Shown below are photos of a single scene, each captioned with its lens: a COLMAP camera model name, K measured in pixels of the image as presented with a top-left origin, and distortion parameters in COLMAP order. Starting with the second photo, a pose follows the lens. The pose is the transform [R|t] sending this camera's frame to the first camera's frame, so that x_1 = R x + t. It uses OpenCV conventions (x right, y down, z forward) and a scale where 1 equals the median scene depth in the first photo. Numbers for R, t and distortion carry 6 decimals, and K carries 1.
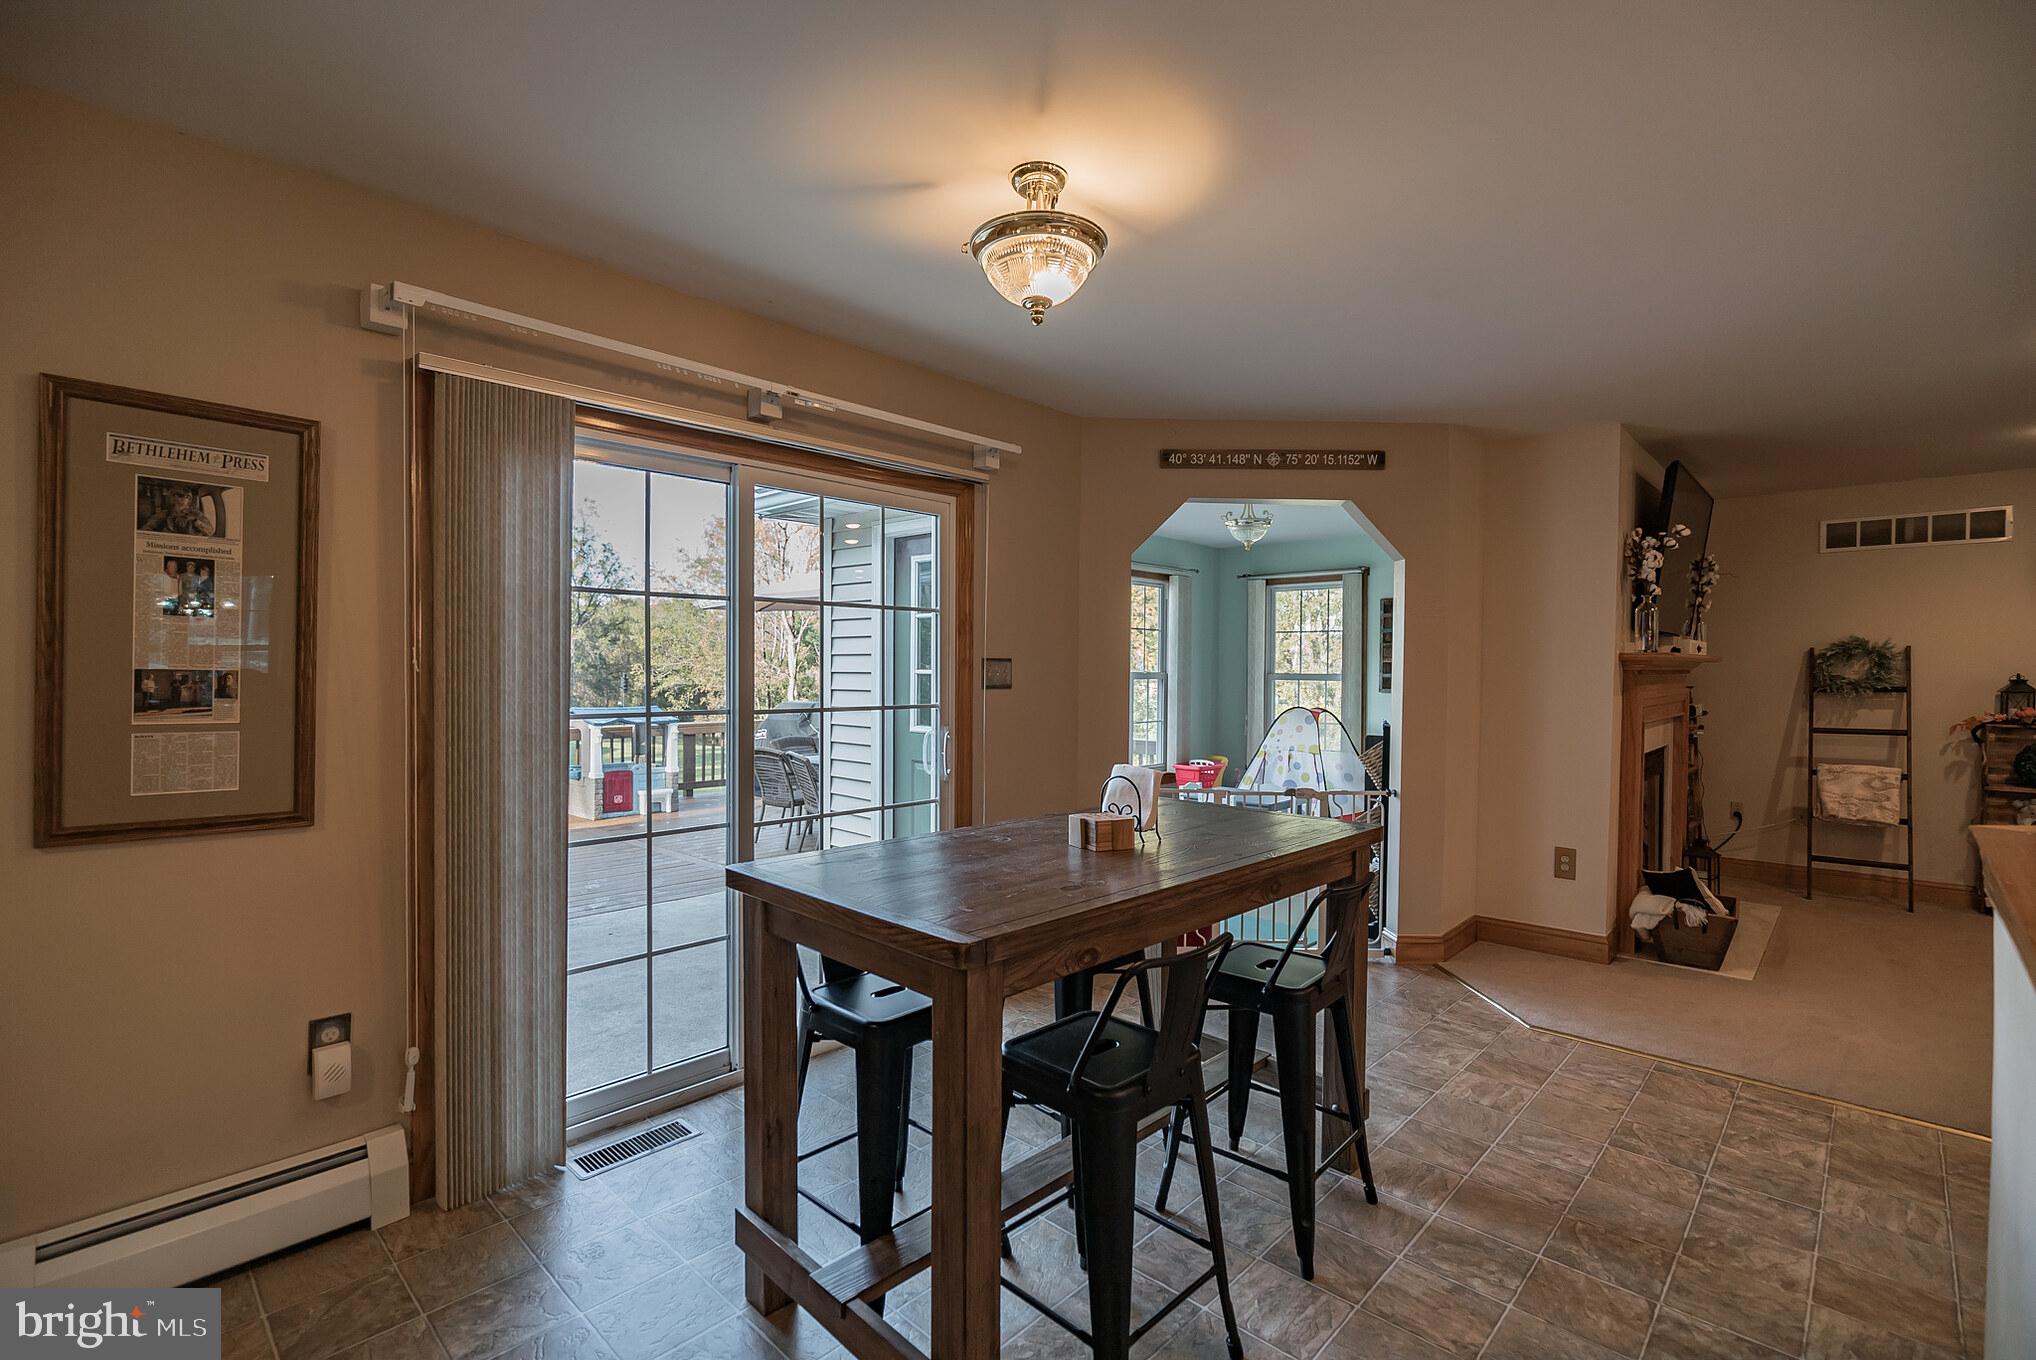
lens RADIAL K [[942.6, 0, 1013.3], [0, 942.6, 683.1], [0, 0, 1]] dist [-0.003661, -0.000255]
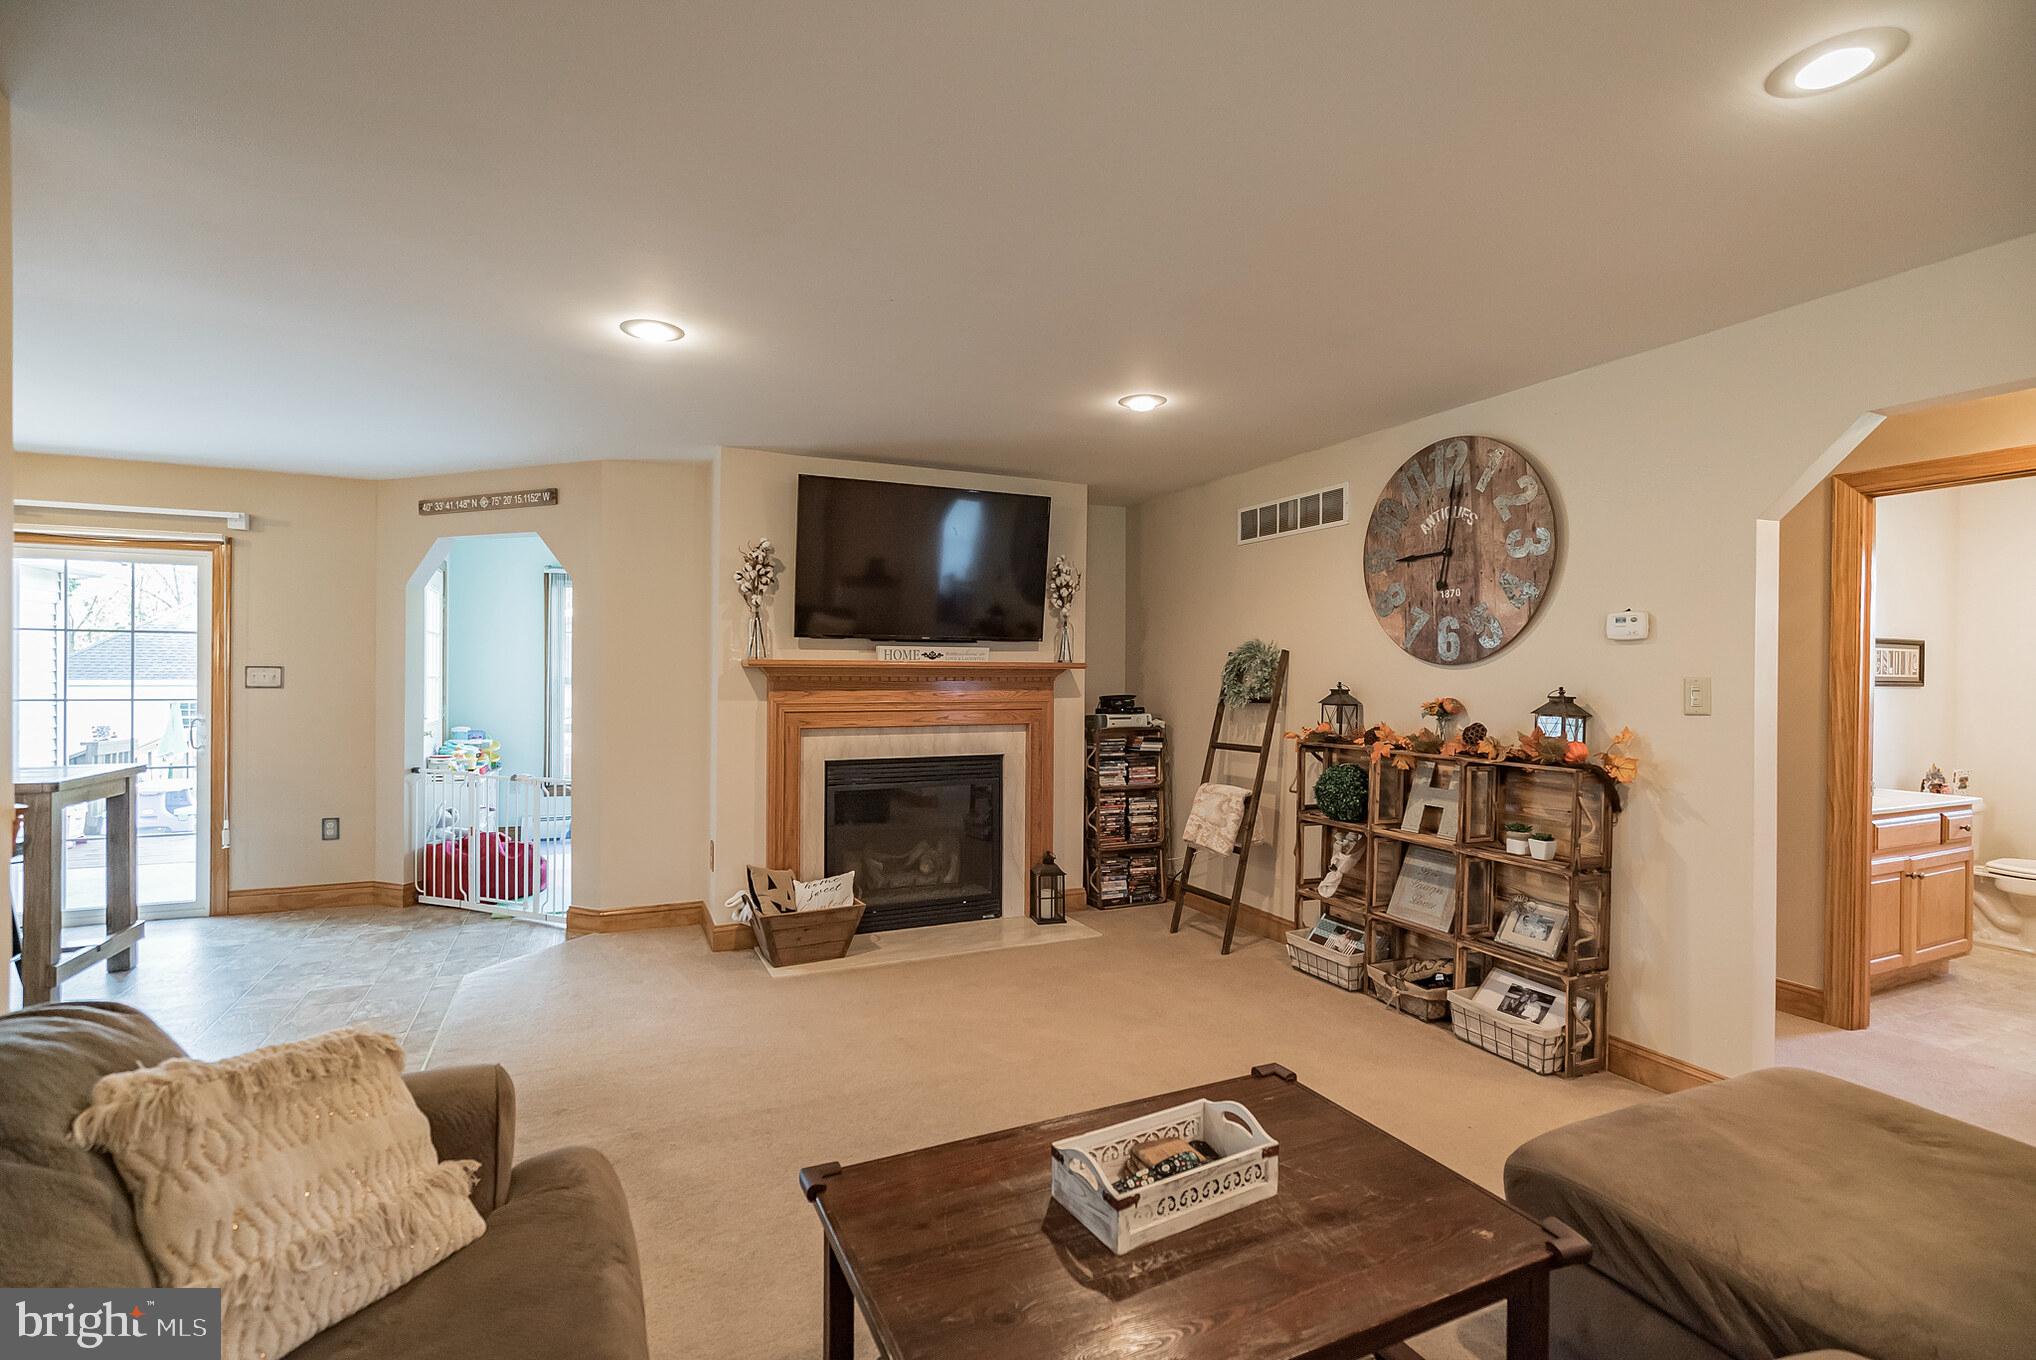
lens RADIAL K [[954.8, 0, 1018.0], [0, 954.8, 680.0], [0, 0, 1]] dist [-0.011391, 0.001210]
pose [[0.926810, 0.003044, -0.375518, 1.933856], [-0.007668, 0.999912, -0.010821, -0.000515], [0.375452, 0.012908, 0.926752, 0.175102]]
